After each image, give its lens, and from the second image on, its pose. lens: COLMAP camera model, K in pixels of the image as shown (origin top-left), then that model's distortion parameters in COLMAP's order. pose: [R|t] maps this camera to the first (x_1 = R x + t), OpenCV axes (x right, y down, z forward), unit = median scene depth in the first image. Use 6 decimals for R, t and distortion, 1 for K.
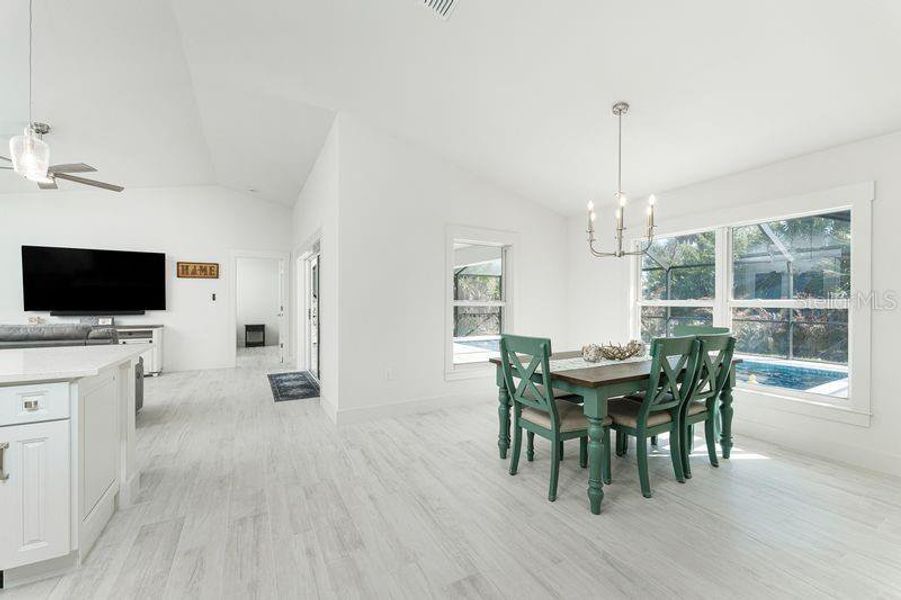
lens RADIAL K [[361.7, 0, 445.9], [0, 361.7, 307.3], [0, 0, 1]] dist [-0.000462, -0.000156]
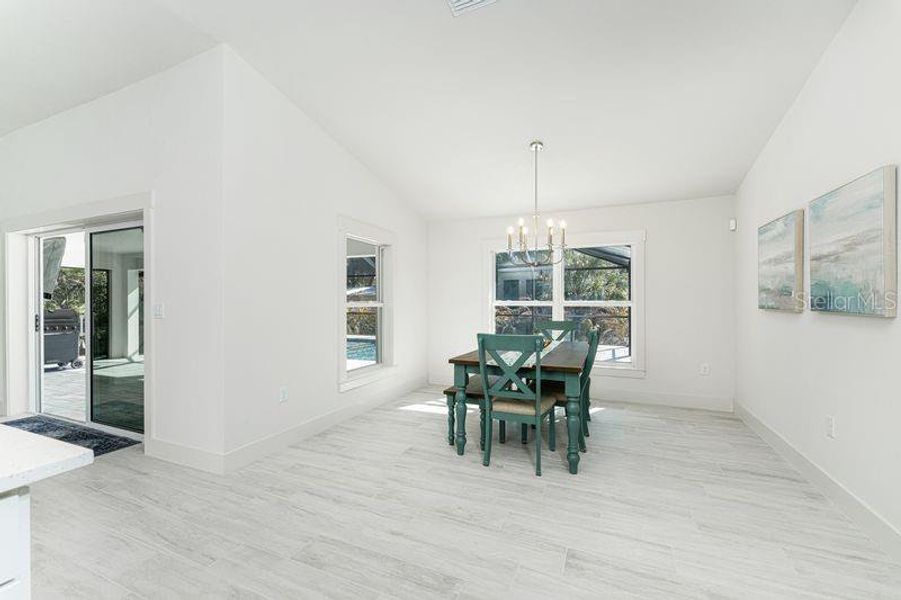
lens RADIAL K [[367.7, 0, 450.2], [0, 367.7, 303.8], [0, 0, 1]] dist [0.001636, 0.000039]
pose [[0.795381, -0.005379, 0.606086, -0.442349], [0.010300, 0.999936, -0.004641, -0.007231], [-0.606022, 0.009934, 0.795386, 0.159056]]
